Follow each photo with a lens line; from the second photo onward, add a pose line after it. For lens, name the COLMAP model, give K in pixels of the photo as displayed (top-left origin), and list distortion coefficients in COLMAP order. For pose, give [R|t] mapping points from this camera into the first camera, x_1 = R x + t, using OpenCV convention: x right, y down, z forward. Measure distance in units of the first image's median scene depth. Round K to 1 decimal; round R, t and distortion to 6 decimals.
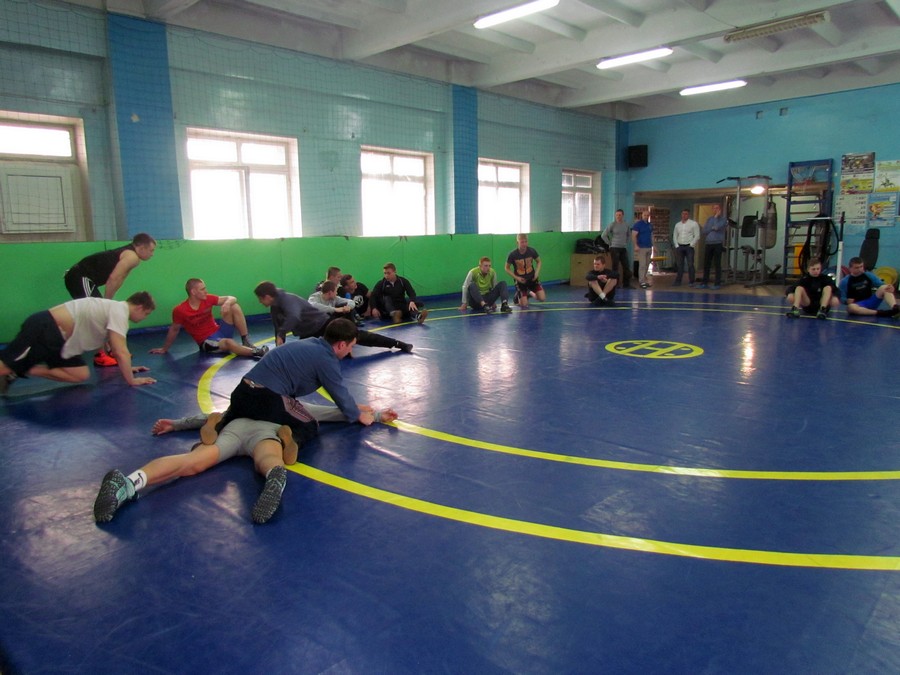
lens RADIAL K [[644.2, 0, 450.0], [0, 644.2, 337.5], [0, 0, 1]] dist [-0.004922, -0.008480]
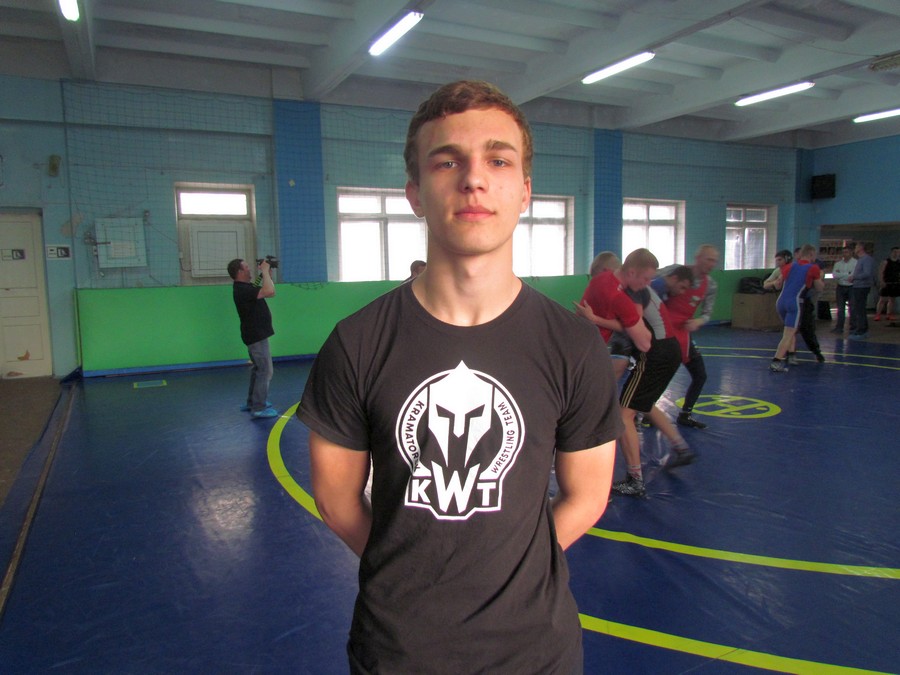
lens RADIAL K [[644.2, 0, 450.0], [0, 644.2, 337.5], [0, 0, 1]] dist [-0.004922, -0.008480]
pose [[0.946618, 0.036668, -0.320264, 0.121663], [-0.050045, 0.998180, -0.033634, -0.015495], [0.318448, 0.047866, 0.946731, -0.025421]]
